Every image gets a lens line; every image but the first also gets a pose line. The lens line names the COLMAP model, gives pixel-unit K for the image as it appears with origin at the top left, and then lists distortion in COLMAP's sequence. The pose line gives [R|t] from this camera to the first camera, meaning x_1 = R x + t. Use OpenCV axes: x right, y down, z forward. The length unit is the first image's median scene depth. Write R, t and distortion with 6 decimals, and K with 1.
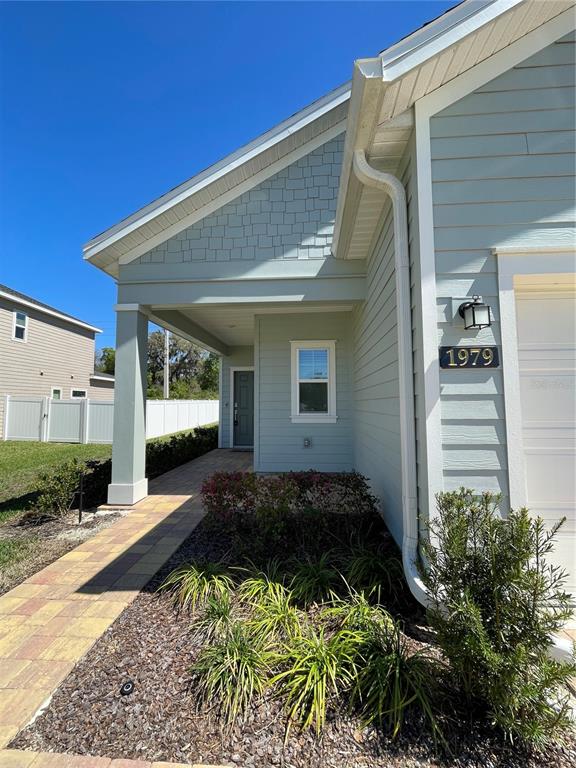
lens RADIAL K [[311.8, 0, 289.5], [0, 311.8, 382.3], [0, 0, 1]] dist [-0.001157, -0.001120]
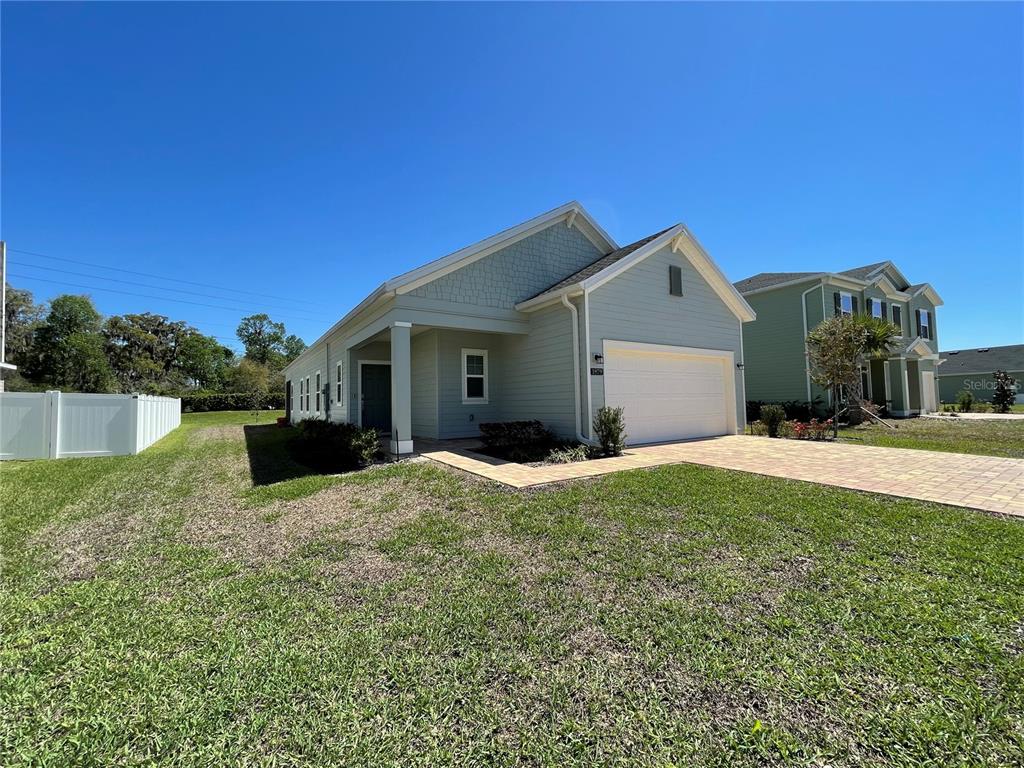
lens RADIAL K [[415.8, 0, 511.8], [0, 415.8, 380.7], [0, 0, 1]] dist [-0.001157, -0.001120]
pose [[0.792211, 0.019513, 0.609936, -1.328642], [-0.024016, 0.999711, -0.000791, 0.019707], [-0.609775, -0.014022, 0.792450, -0.913290]]
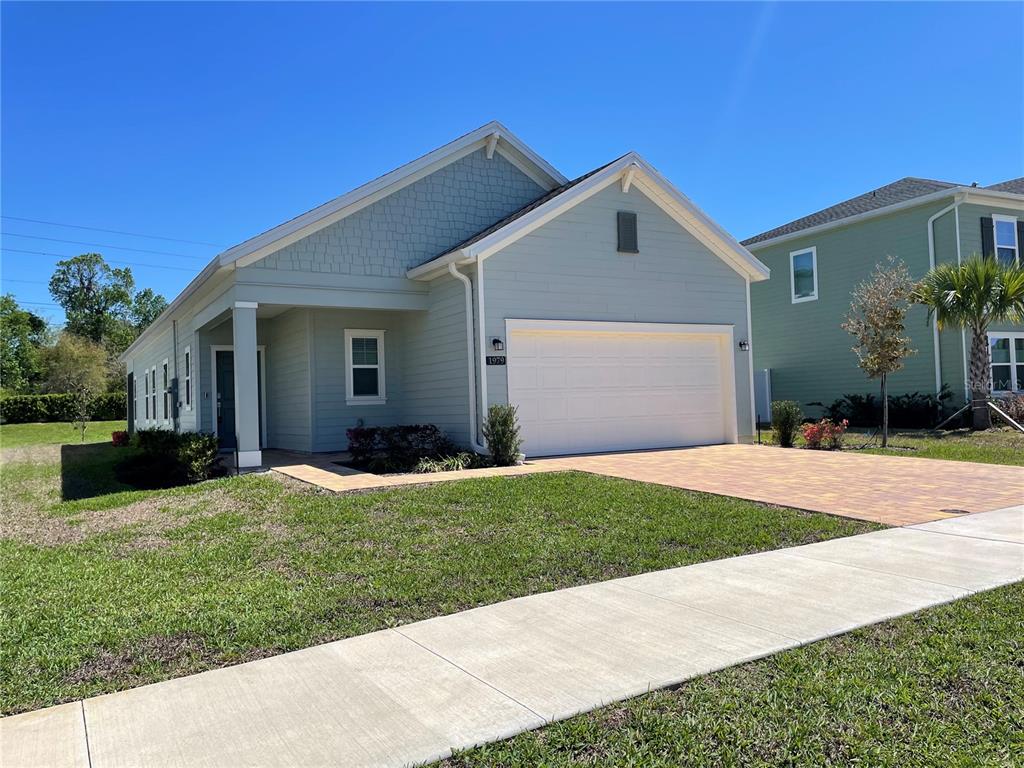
lens RADIAL K [[778.0, 0, 517.4], [0, 778.0, 381.1], [0, 0, 1]] dist [0.070985, -0.067401]
pose [[0.824408, -0.006011, 0.565963, -1.369942], [-0.008552, 0.999697, 0.023075, -0.028489], [-0.565931, -0.023864, 0.824107, -2.066845]]
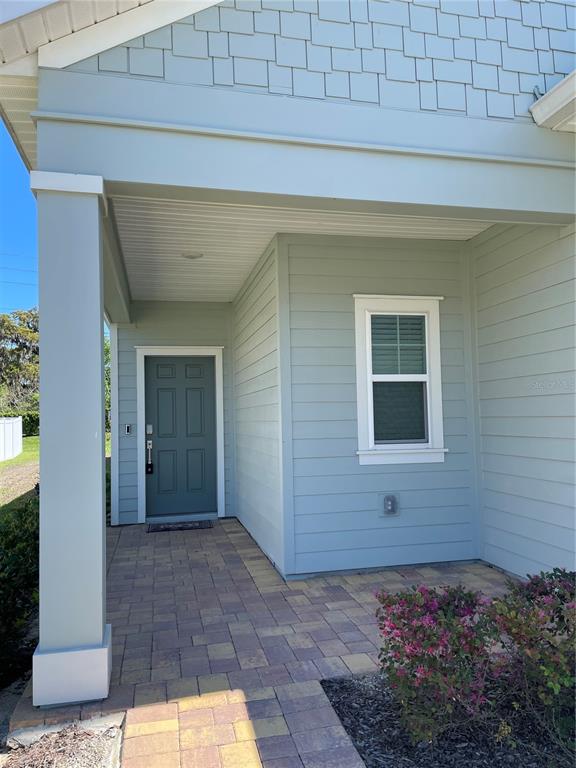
lens RADIAL K [[583.5, 0, 296.1], [0, 583.5, 388.2], [0, 0, 1]] dist [0.070985, -0.067401]
pose [[0.952410, -0.002969, 0.304806, -0.478536], [-0.001358, 0.999901, 0.013982, -0.001370], [-0.304818, -0.013731, 0.952312, 0.226329]]
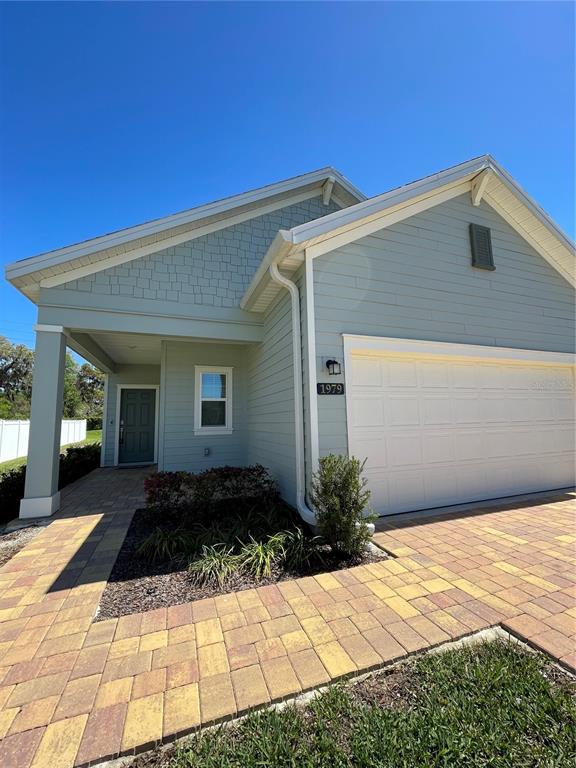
lens RADIAL K [[311.8, 0, 290.8], [0, 311.8, 381.9], [0, 0, 1]] dist [-0.001157, -0.001120]
pose [[0.909652, 0.035103, 0.413886, -0.204593], [-0.009867, 0.997967, -0.062957, 0.000030], [-0.415255, 0.053185, 0.908149, -0.295755]]
